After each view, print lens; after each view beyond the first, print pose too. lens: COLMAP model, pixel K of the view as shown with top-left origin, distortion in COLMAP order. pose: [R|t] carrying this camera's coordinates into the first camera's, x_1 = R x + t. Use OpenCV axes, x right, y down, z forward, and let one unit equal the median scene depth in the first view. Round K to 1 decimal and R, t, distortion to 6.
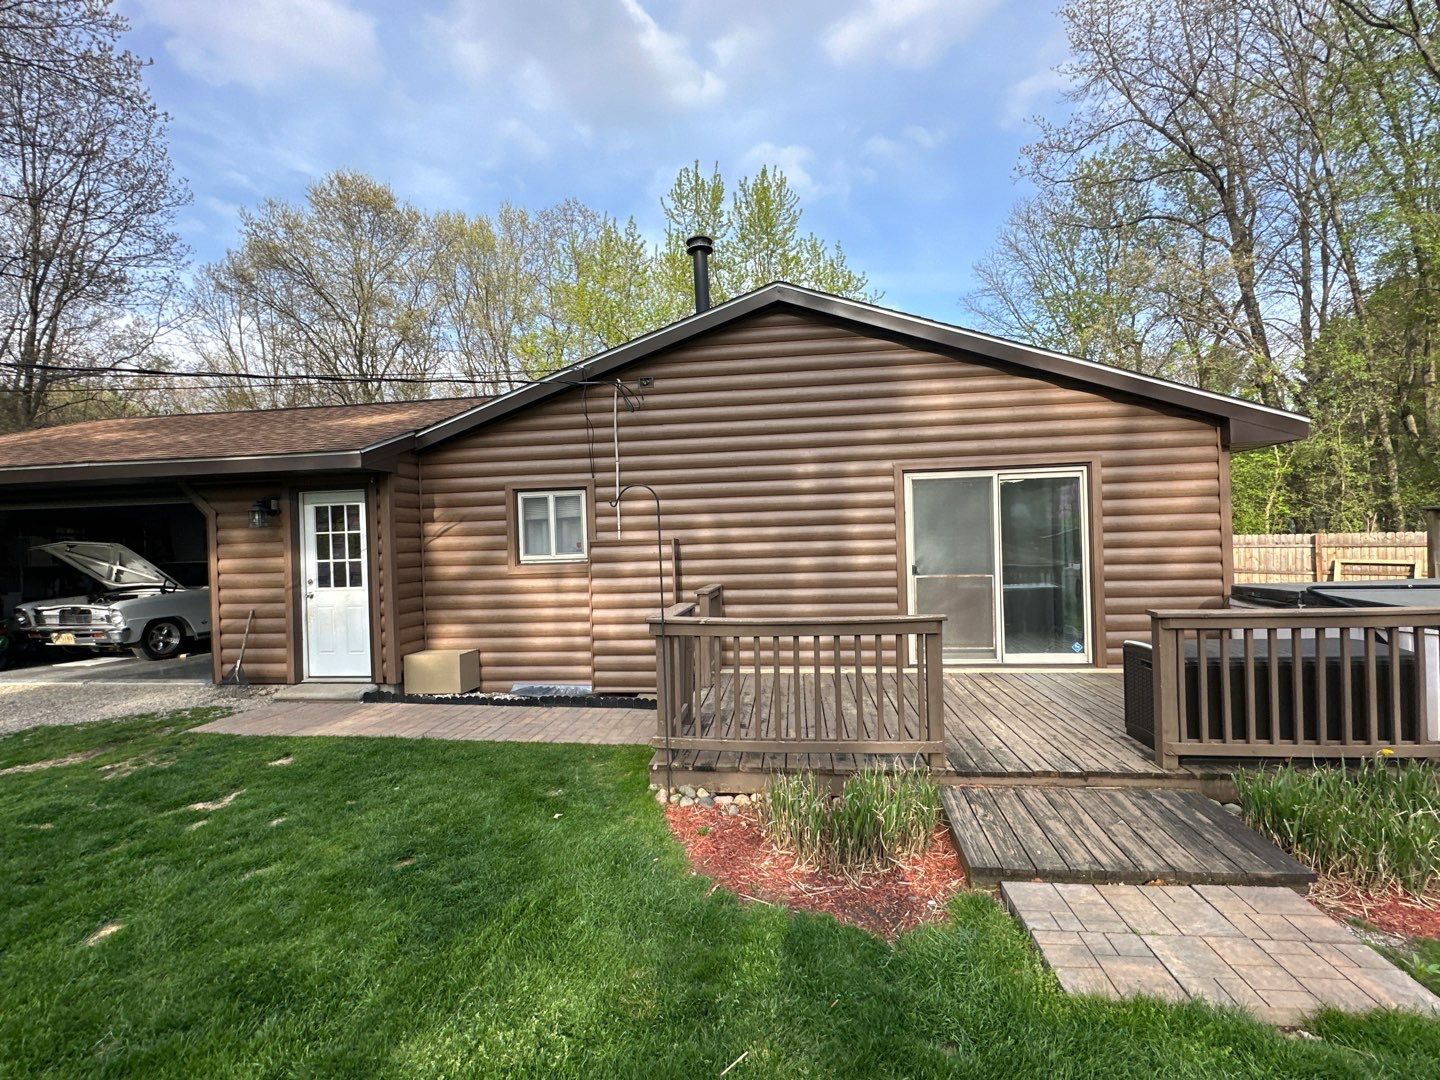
lens RADIAL K [[667.7, 0, 720.1], [0, 667.7, 540.0], [0, 0, 1]] dist [-0.004712, 0.001585]
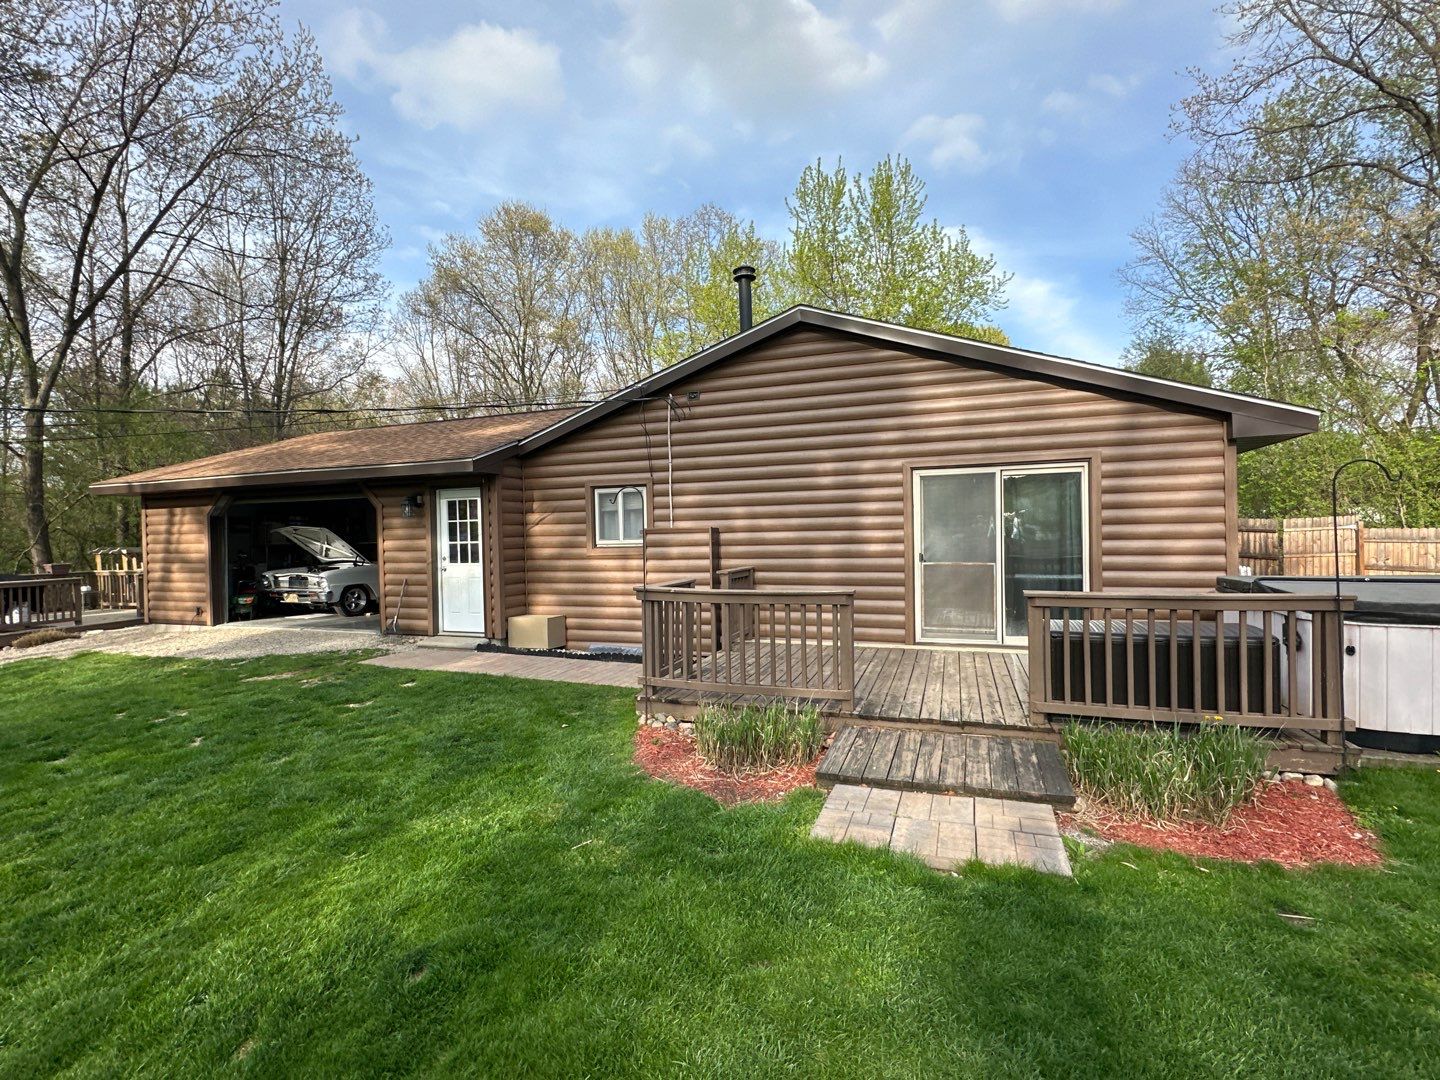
lens RADIAL K [[667.7, 0, 720.4], [0, 667.7, 539.5], [0, 0, 1]] dist [-0.004712, 0.001585]
pose [[0.974167, 0.011715, -0.225524, 0.207384], [-0.008102, 0.999824, 0.016940, -0.000989], [0.225683, -0.014675, 0.974090, -0.150848]]
